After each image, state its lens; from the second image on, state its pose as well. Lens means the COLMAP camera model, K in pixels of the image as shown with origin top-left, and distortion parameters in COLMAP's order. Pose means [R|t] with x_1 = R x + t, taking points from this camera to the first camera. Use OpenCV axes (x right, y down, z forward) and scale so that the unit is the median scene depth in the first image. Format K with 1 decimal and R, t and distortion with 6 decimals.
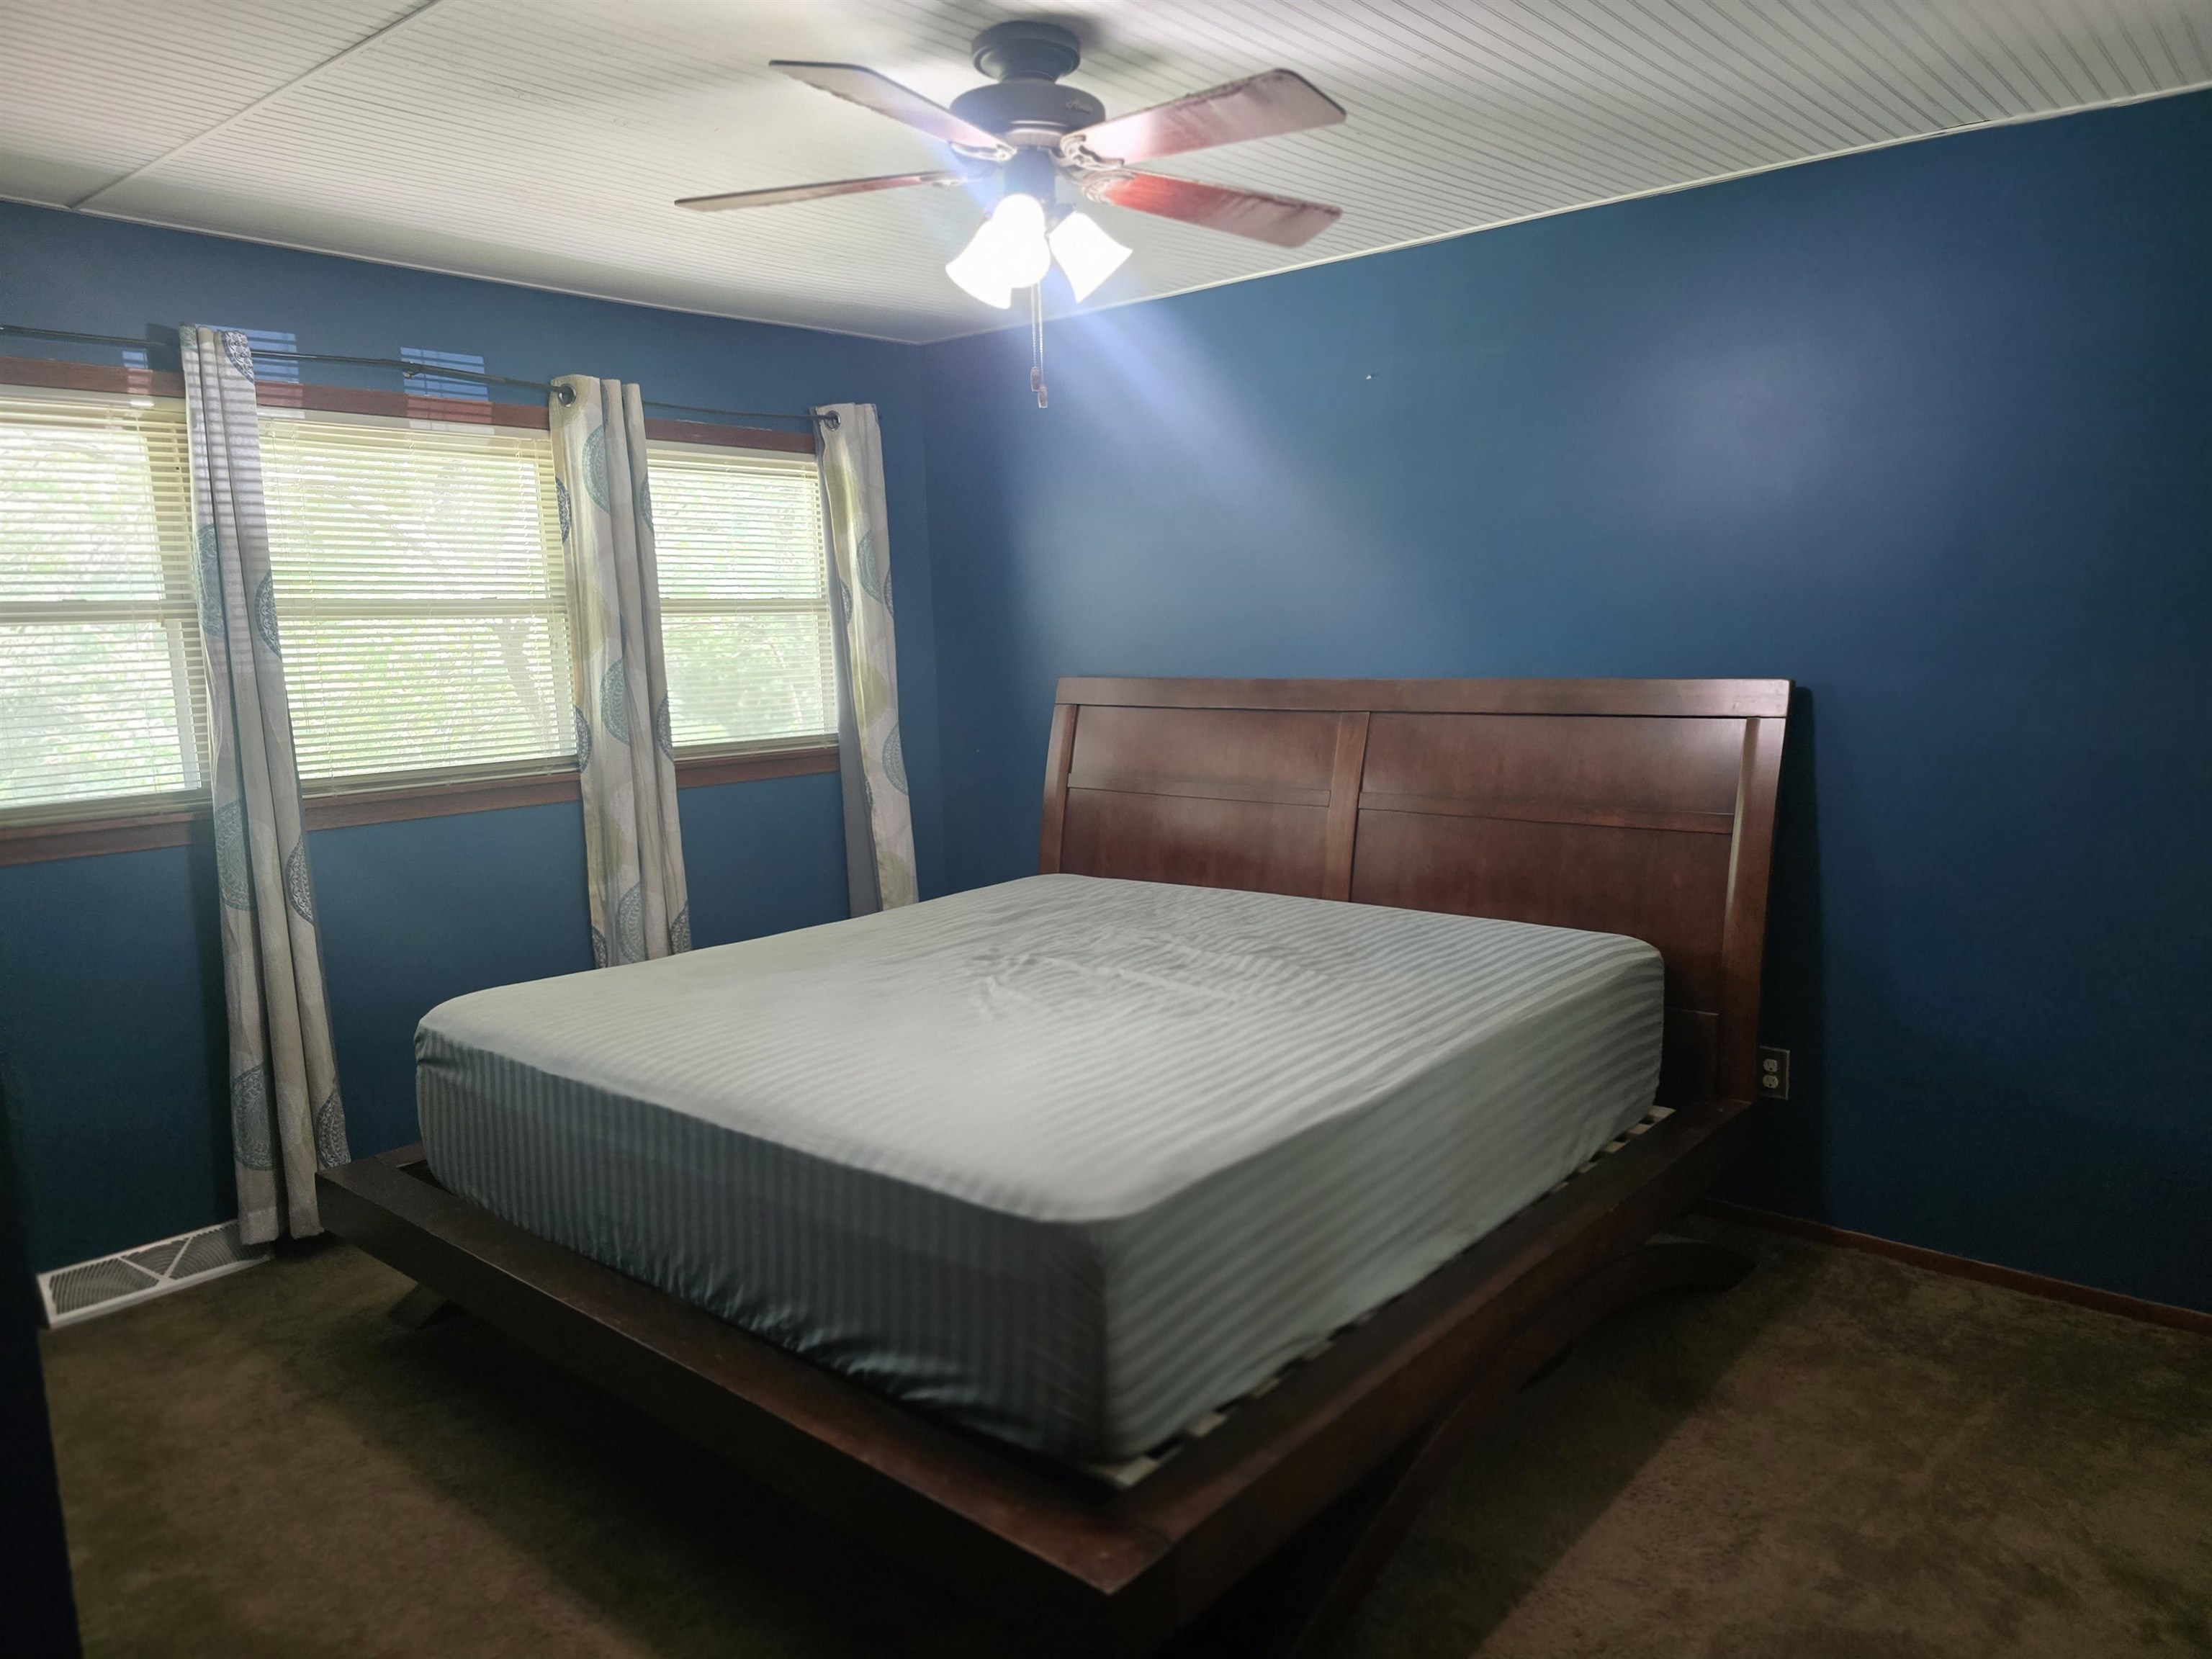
lens RADIAL K [[1497.0, 0, 1094.1], [0, 1497.0, 833.5], [0, 0, 1]] dist [0.013051, -0.024499]
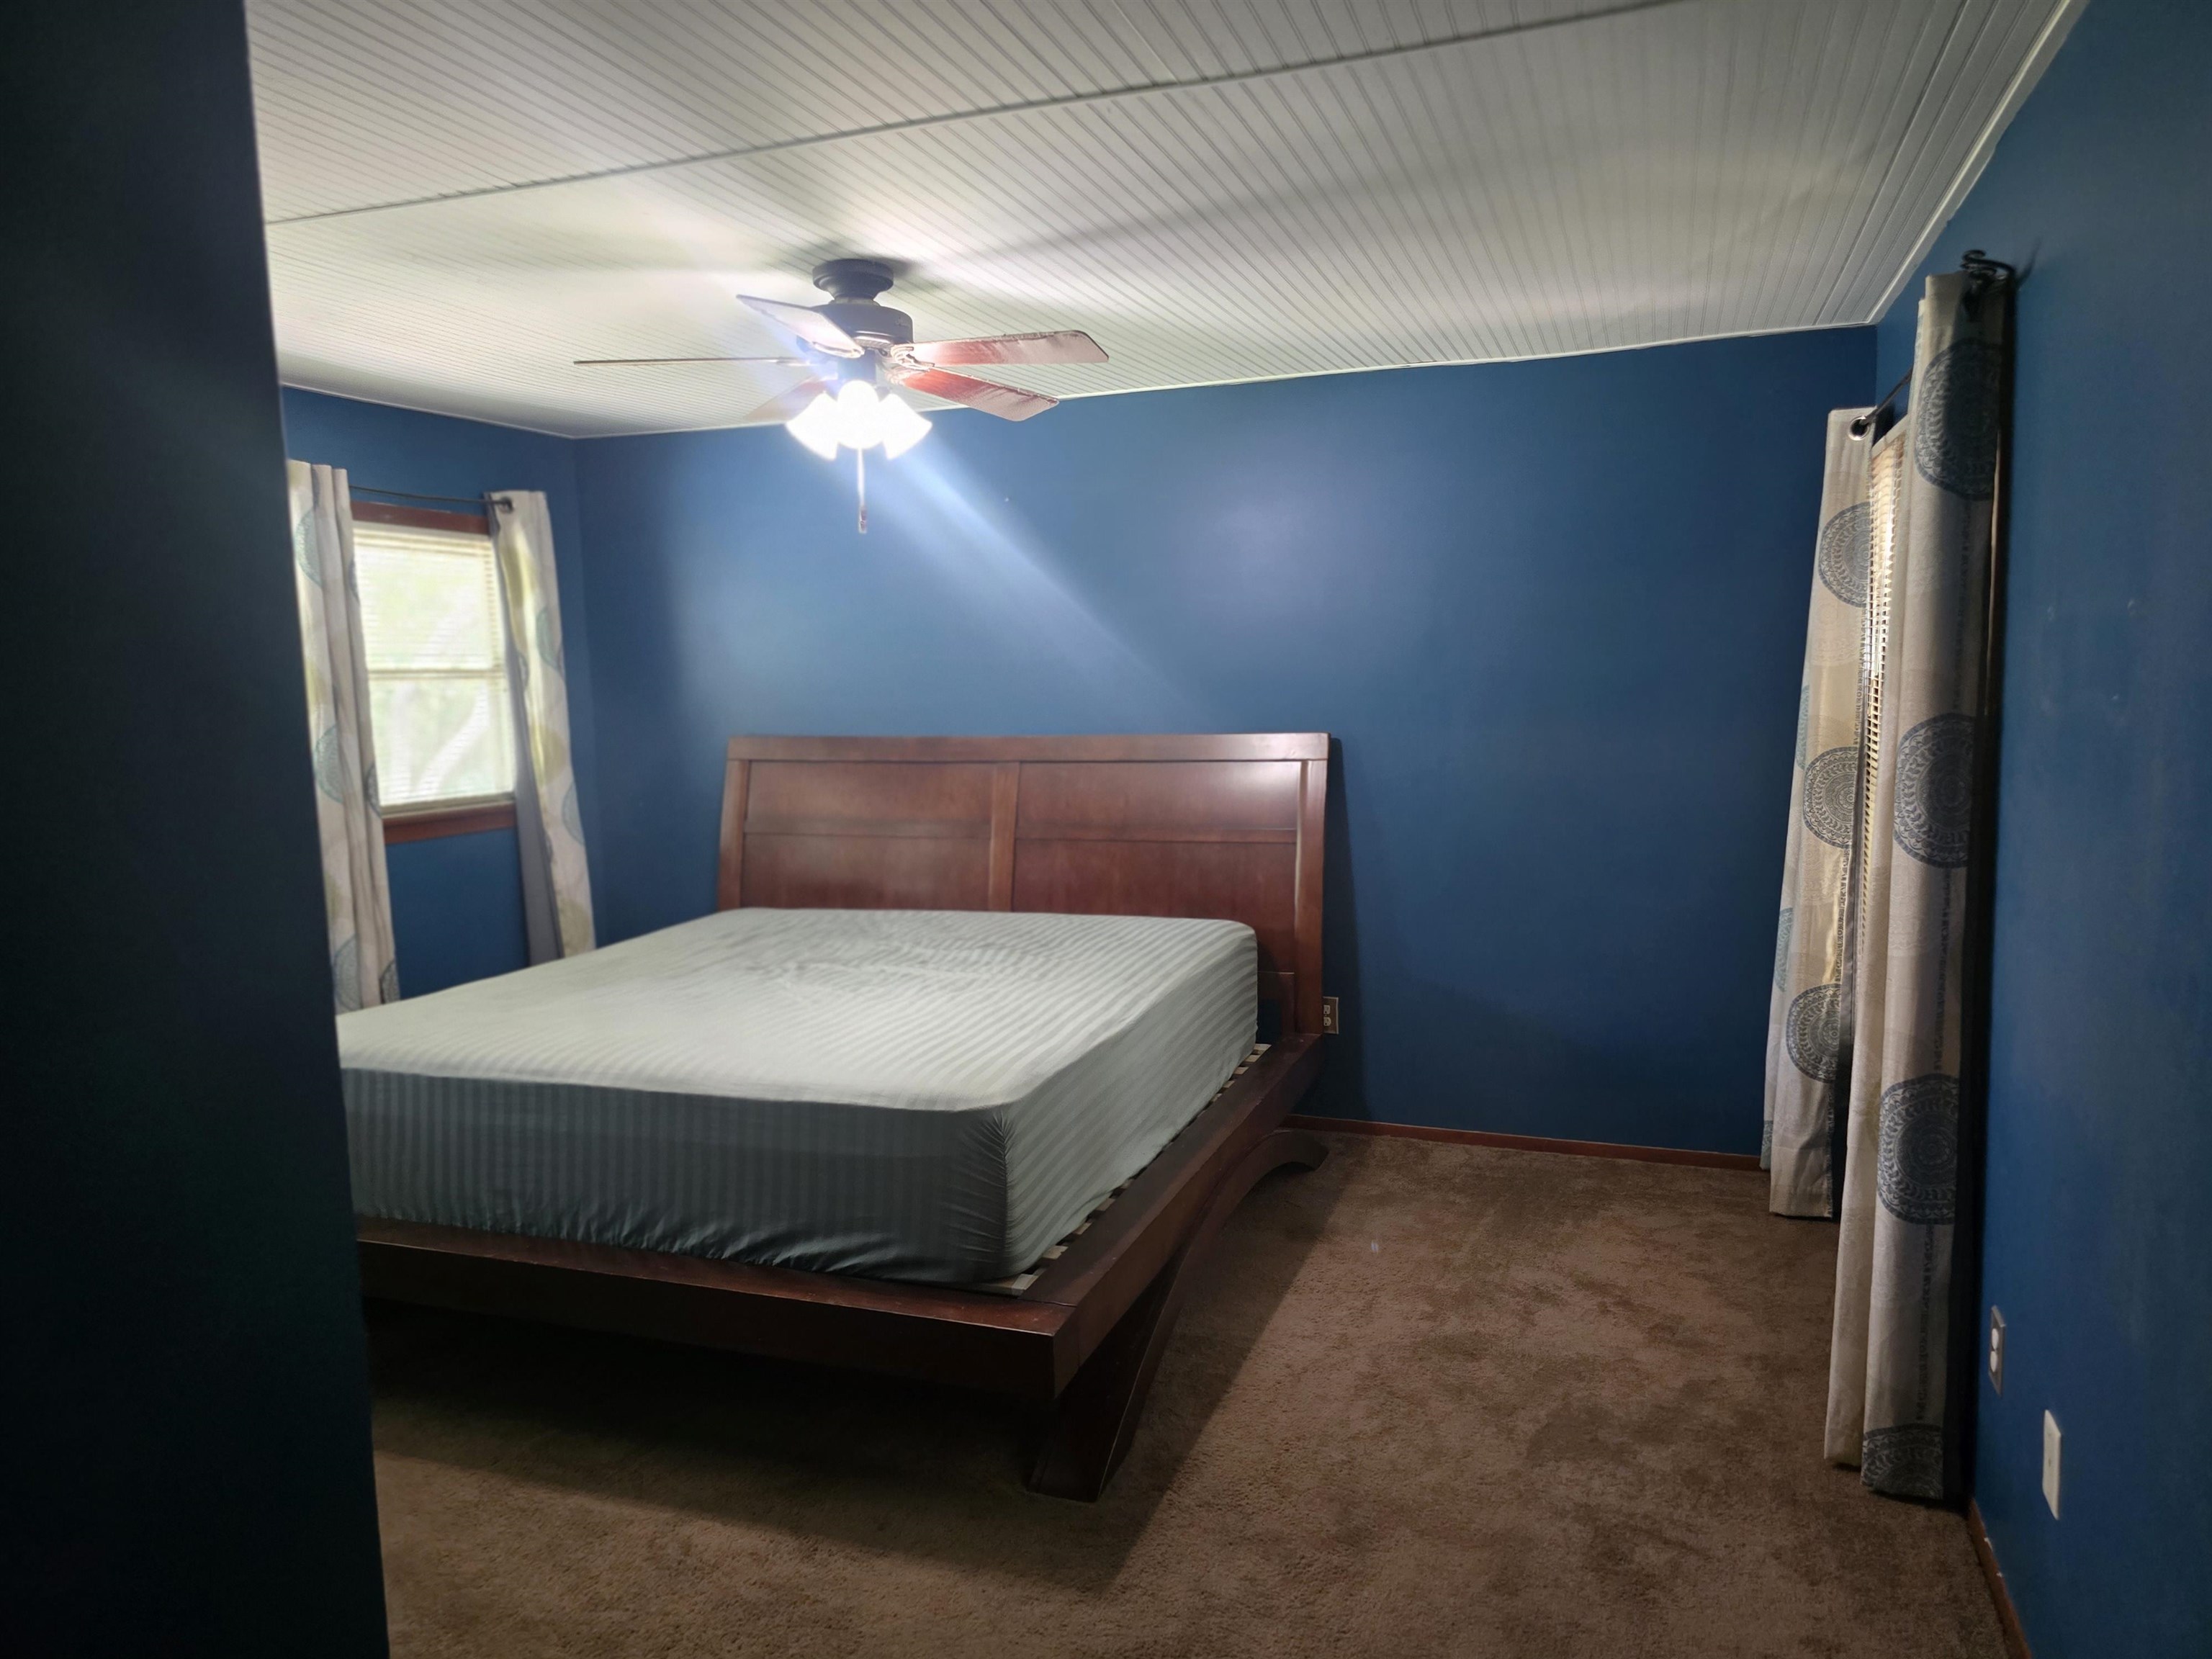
lens RADIAL K [[1497.0, 0, 1105.2], [0, 1497.0, 824.7], [0, 0, 1]] dist [0.013051, -0.024499]
pose [[0.931997, -0.030900, 0.361147, -0.290293], [0.048387, 0.998048, -0.039477, 0.035348], [-0.359222, 0.054267, 0.931673, -0.278385]]
